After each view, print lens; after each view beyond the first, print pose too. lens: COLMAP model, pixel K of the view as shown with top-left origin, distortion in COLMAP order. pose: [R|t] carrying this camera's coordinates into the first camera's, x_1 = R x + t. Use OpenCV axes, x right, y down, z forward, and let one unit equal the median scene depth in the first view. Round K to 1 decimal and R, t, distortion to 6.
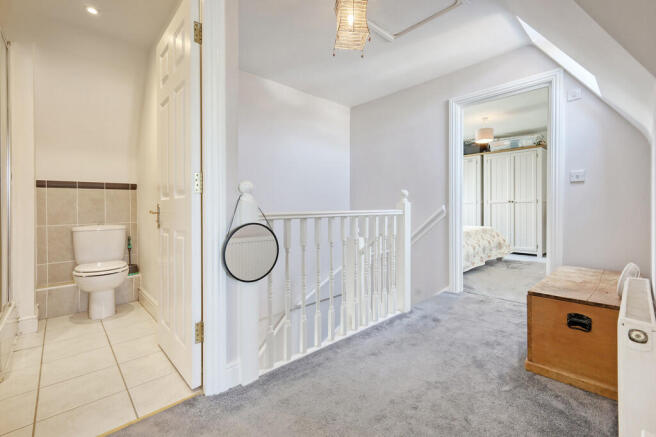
lens RADIAL K [[287.6, 0, 329.2], [0, 287.6, 207.5], [0, 0, 1]] dist [0.003405, 0.000734]
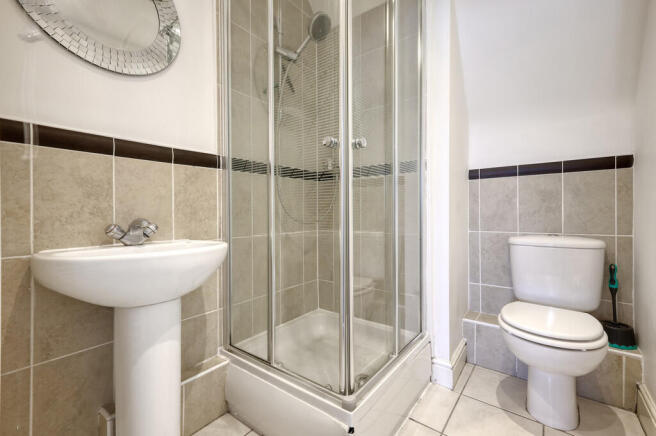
lens RADIAL K [[287.6, 0, 328.0], [0, 287.6, 215.6], [0, 0, 1]] dist [0.003405, 0.000734]
pose [[0.158779, 0.003349, -0.987309, -0.308703], [-0.002181, 0.999993, 0.003041, 0.019367], [0.987312, 0.001670, 0.158785, 0.477029]]
